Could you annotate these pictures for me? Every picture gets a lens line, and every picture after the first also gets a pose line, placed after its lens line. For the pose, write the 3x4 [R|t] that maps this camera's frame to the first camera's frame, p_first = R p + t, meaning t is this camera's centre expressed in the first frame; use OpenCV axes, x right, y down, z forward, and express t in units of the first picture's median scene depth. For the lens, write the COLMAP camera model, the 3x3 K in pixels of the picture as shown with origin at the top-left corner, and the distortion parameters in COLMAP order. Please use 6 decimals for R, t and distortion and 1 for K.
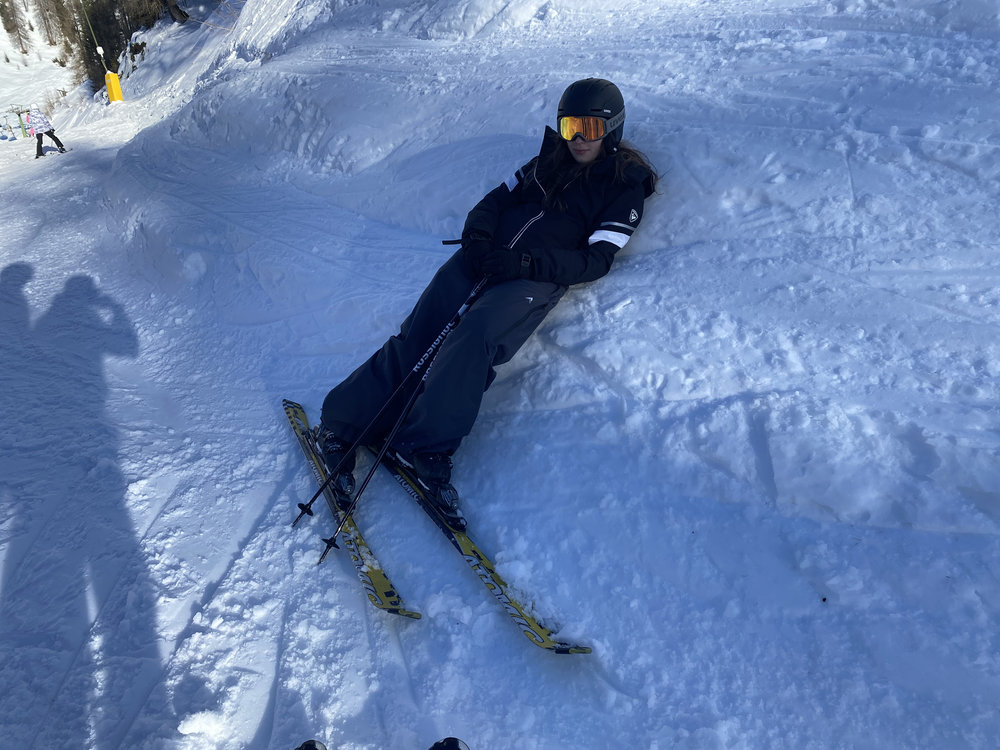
lens RADIAL K [[767.1, 0, 500.0], [0, 767.1, 375.0], [0, 0, 1]] dist [0.018516, -0.019460]
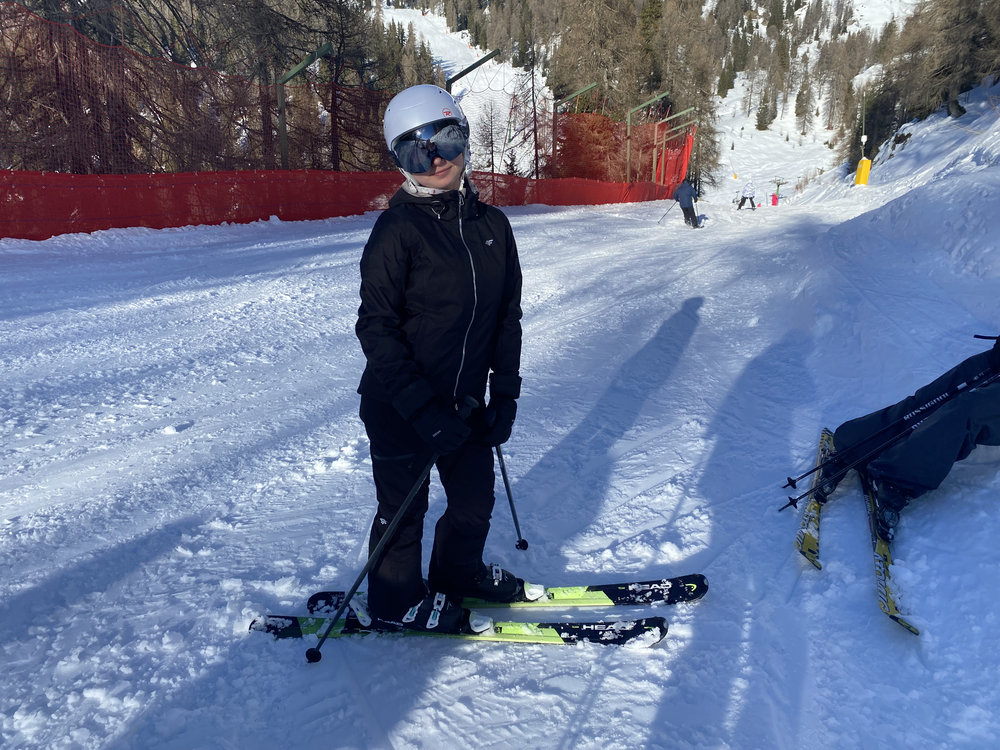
lens RADIAL K [[778.1, 0, 513.7], [0, 778.1, 372.3], [0, 0, 1]] dist [-0.003626, -0.007791]
pose [[0.646655, 0.283053, -0.708321, 0.315006], [-0.354473, 0.933754, 0.049526, 0.074732], [0.675416, 0.219055, 0.704151, -0.337846]]
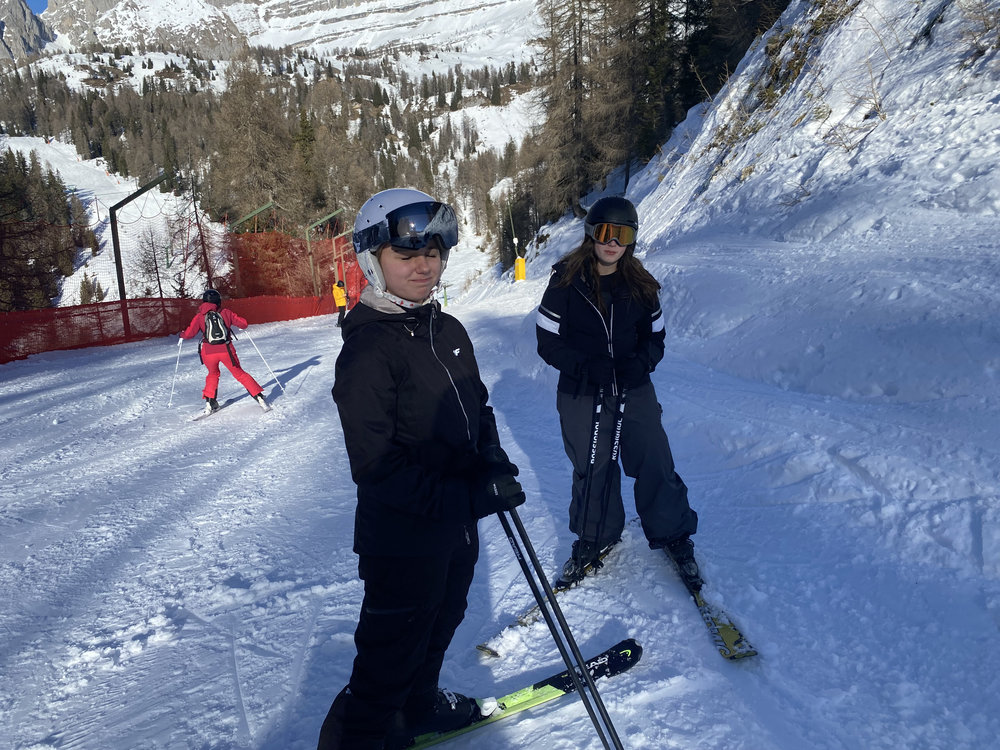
lens RADIAL K [[771.9, 0, 501.9], [0, 771.9, 379.0], [0, 0, 1]] dist [0.010473, -0.033746]
pose [[0.898653, 0.084157, -0.430511, 0.101595], [-0.176206, 0.968018, -0.178585, 0.160712], [0.401713, 0.236344, 0.884742, -0.458525]]
